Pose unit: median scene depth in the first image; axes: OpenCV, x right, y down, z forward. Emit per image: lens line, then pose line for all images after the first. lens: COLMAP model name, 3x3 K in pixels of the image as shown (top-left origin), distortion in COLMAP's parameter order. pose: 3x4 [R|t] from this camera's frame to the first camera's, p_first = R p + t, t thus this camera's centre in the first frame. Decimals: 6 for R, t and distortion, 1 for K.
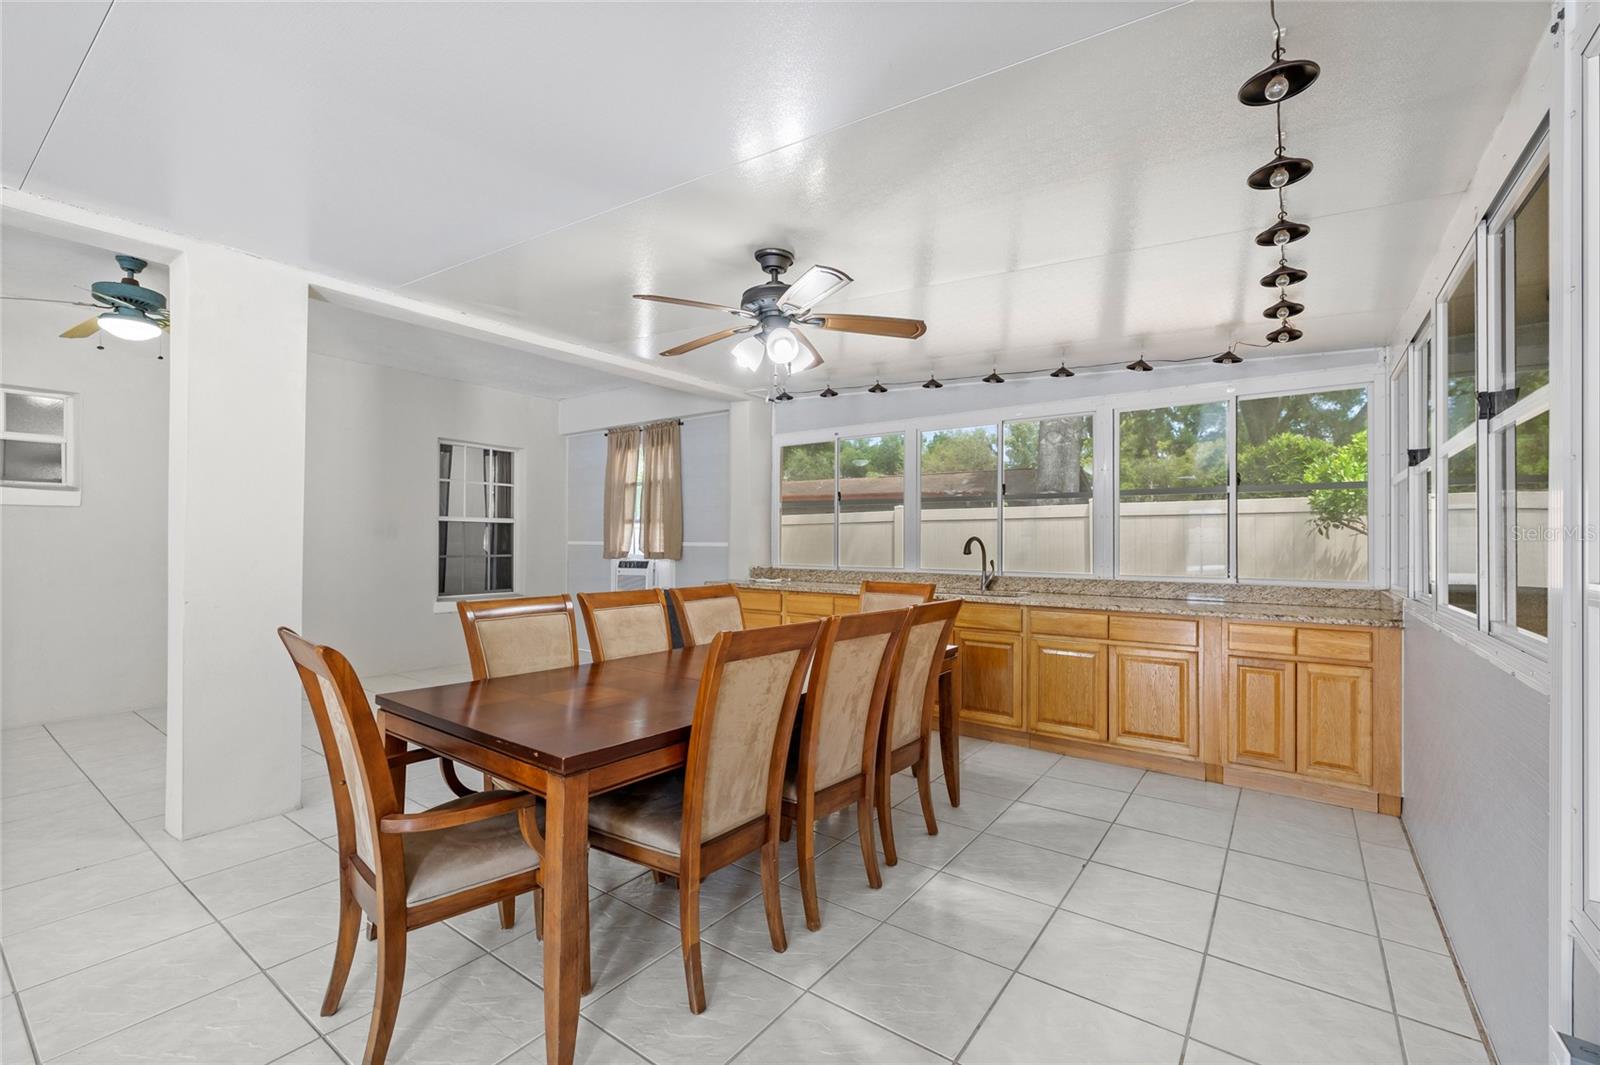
lens RADIAL K [[678.8, 0, 804.0], [0, 678.8, 534.5], [0, 0, 1]] dist [-0.007033, 0.001106]
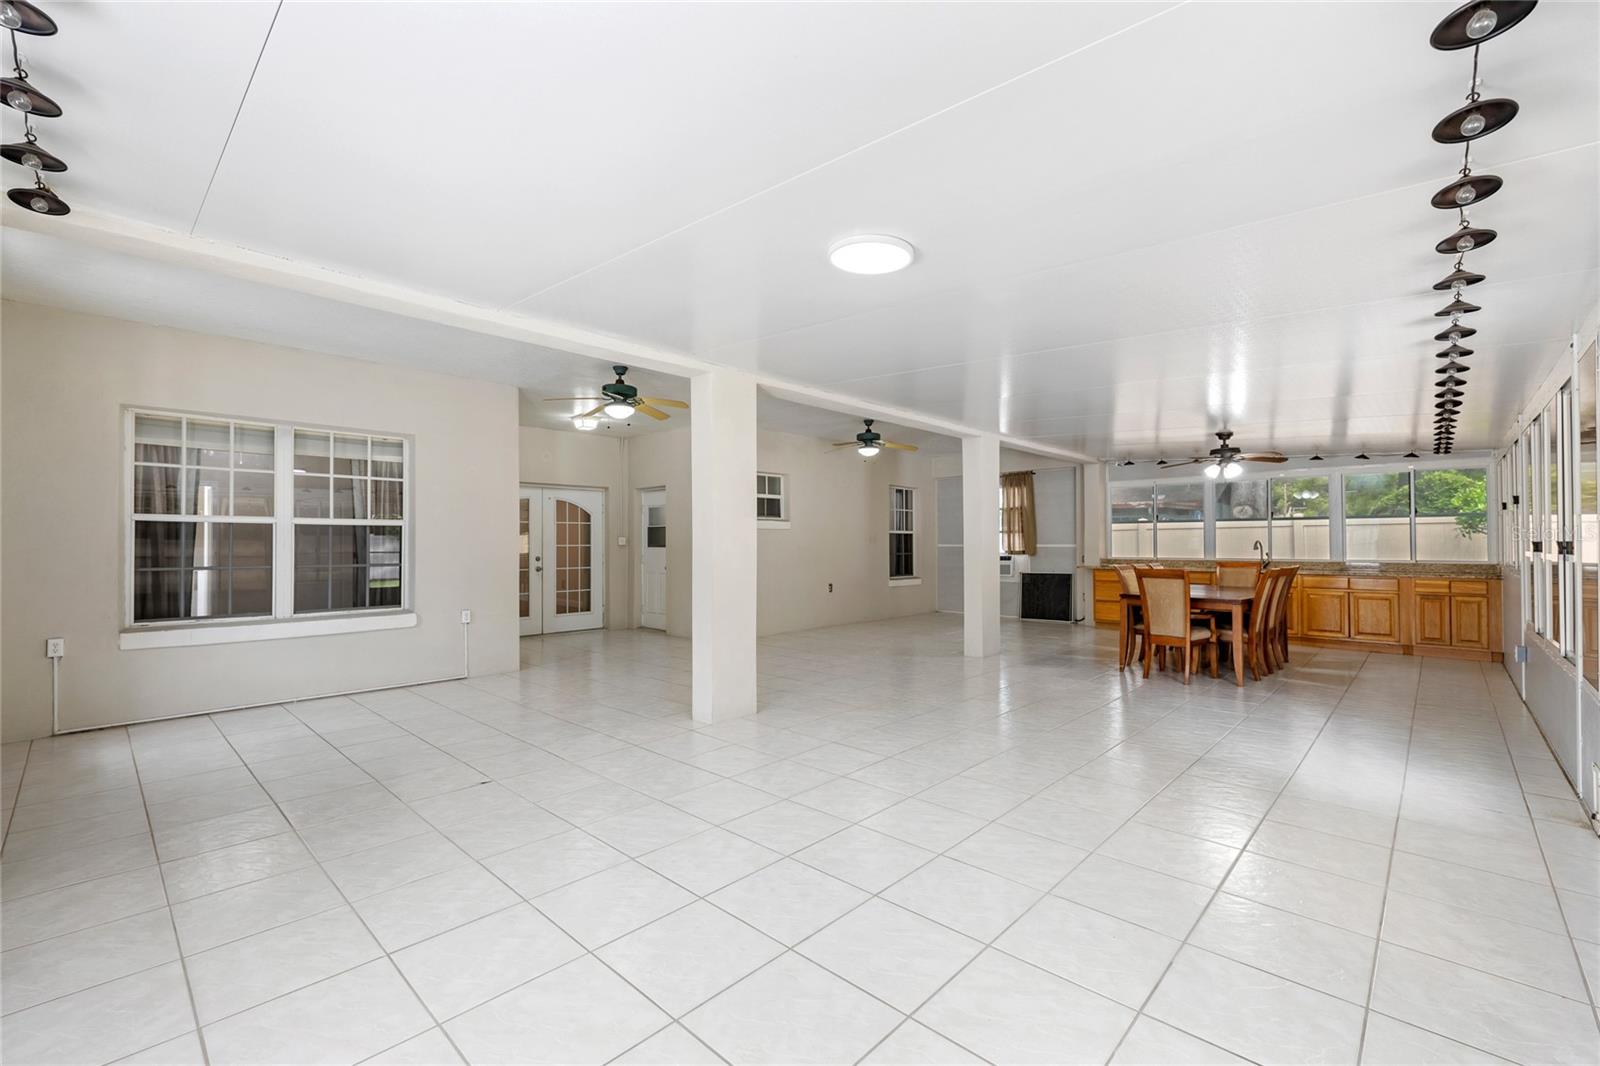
lens RADIAL K [[678.8, 0, 792.7], [0, 678.8, 532.3], [0, 0, 1]] dist [-0.007033, 0.001106]
pose [[0.990828, -0.008550, -0.134856, -0.695552], [0.007717, 0.999948, -0.006704, -0.015140], [0.134907, 0.005602, 0.990842, -0.931663]]
